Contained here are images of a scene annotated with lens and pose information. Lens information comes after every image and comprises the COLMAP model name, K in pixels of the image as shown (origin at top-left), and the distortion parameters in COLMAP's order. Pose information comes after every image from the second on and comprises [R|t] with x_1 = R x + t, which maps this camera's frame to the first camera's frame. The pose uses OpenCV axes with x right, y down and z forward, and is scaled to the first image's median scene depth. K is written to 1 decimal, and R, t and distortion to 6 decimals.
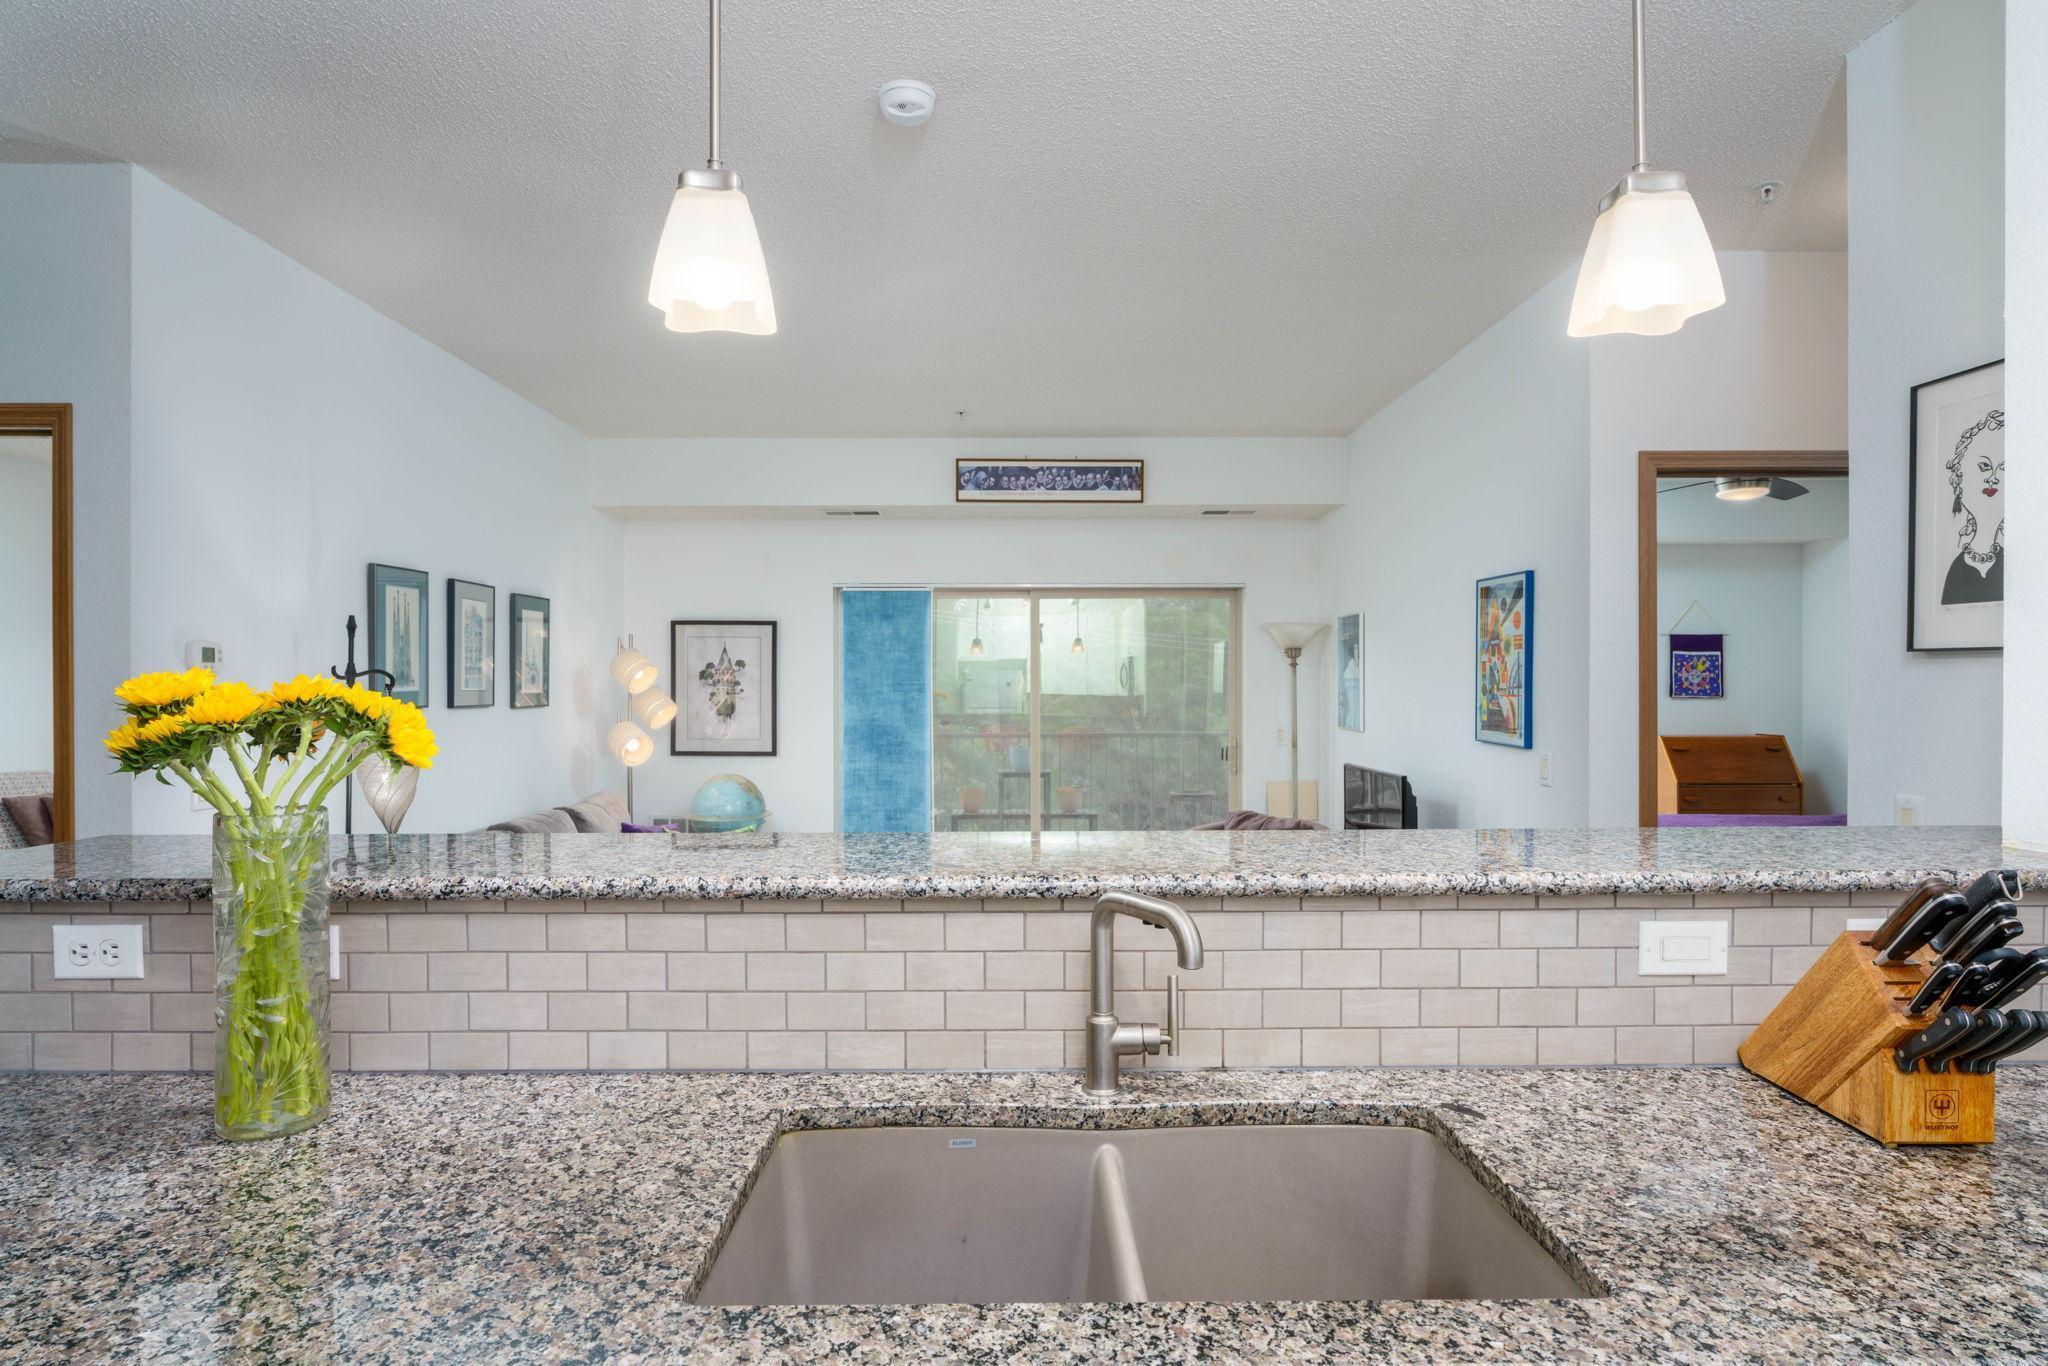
lens RADIAL K [[1114.1, 0, 1023.4], [0, 1114.1, 687.4], [0, 0, 1]] dist [-0.006545, -0.002519]
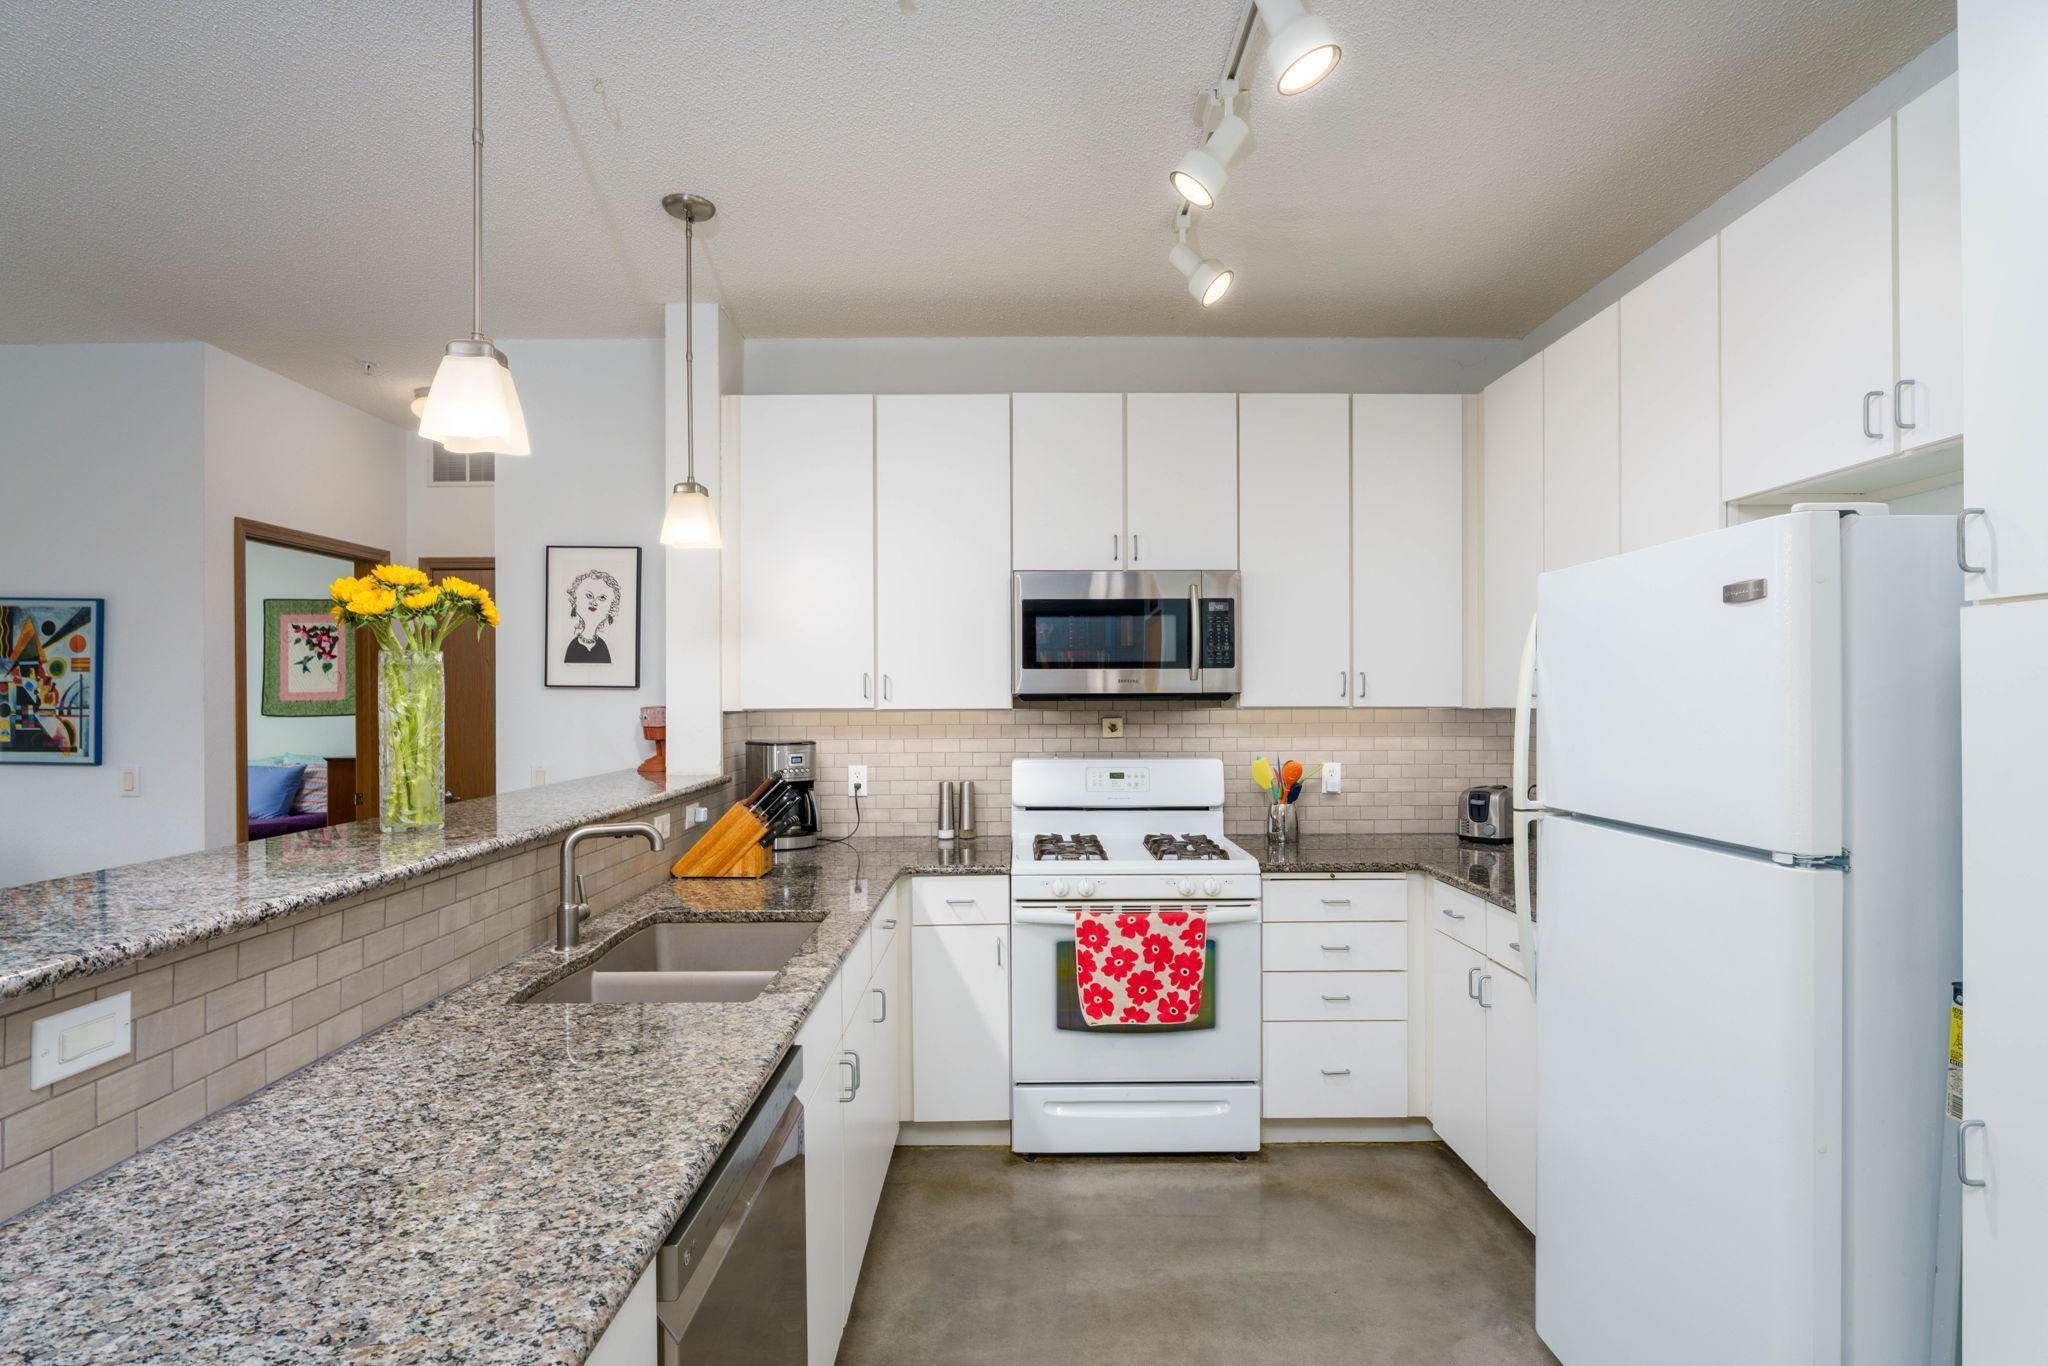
lens RADIAL K [[1038.1, 0, 1014.2], [0, 1038.1, 694.0], [0, 0, 1]] dist [-0.008577, -0.000619]
pose [[0.009494, 0.006140, 0.999936, -0.313930], [0.004532, 0.999971, -0.006183, -0.002032], [-0.999945, 0.004591, 0.009466, 0.065994]]
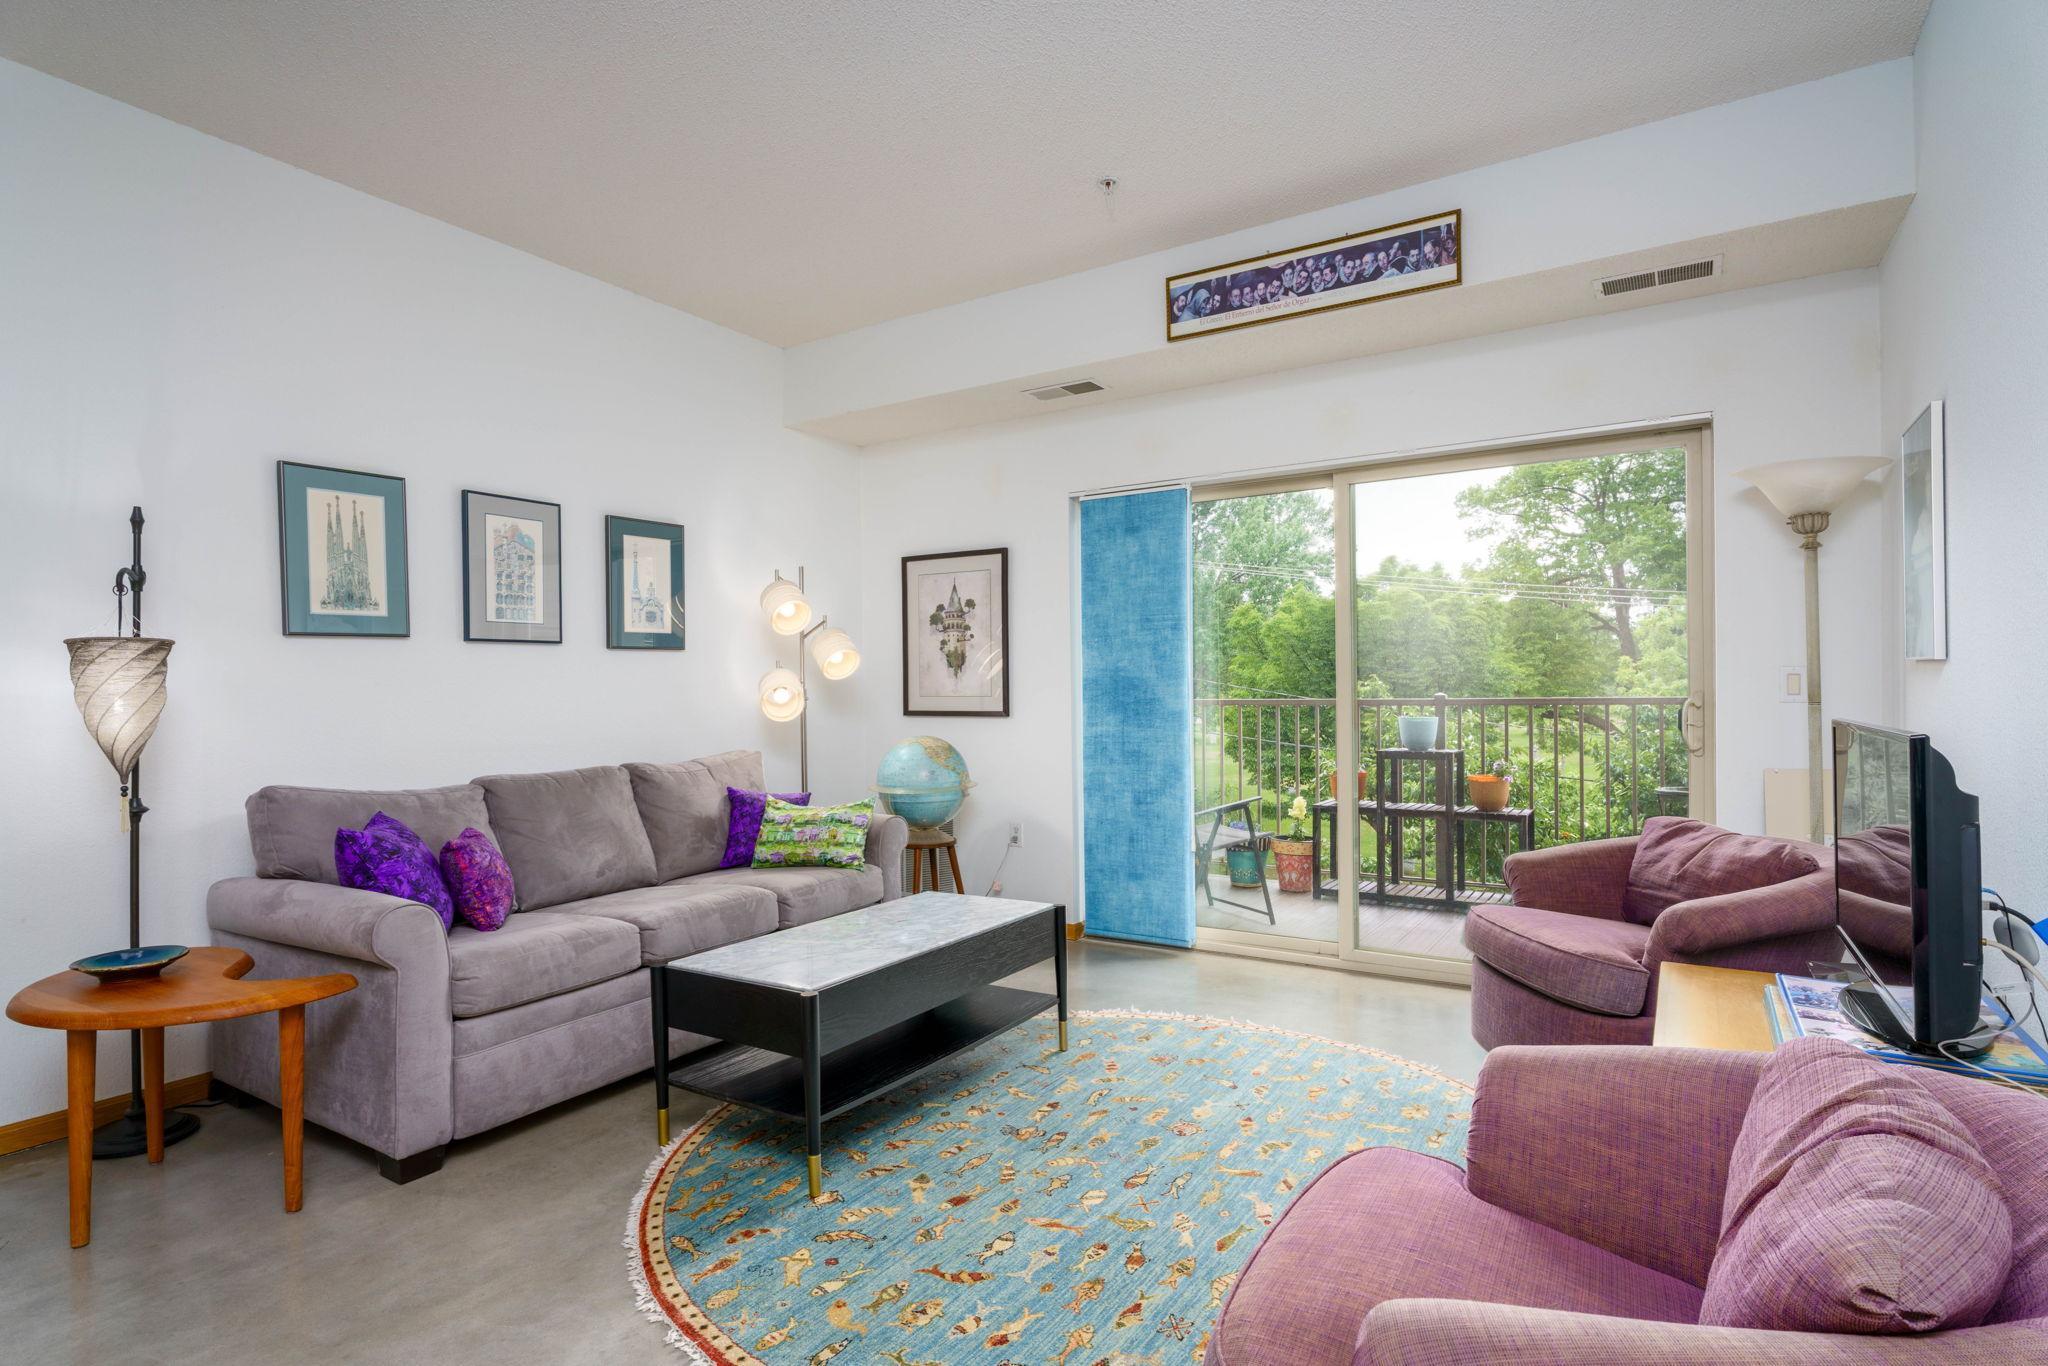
lens RADIAL K [[1038.1, 0, 1024.0], [0, 1038.1, 691.5], [0, 0, 1]] dist [-0.008577, -0.000619]
pose [[0.837142, -0.008445, -0.546920, 0.195645], [0.011677, 0.999929, 0.002432, 0.042006], [0.546861, -0.008422, 0.837181, 0.385192]]
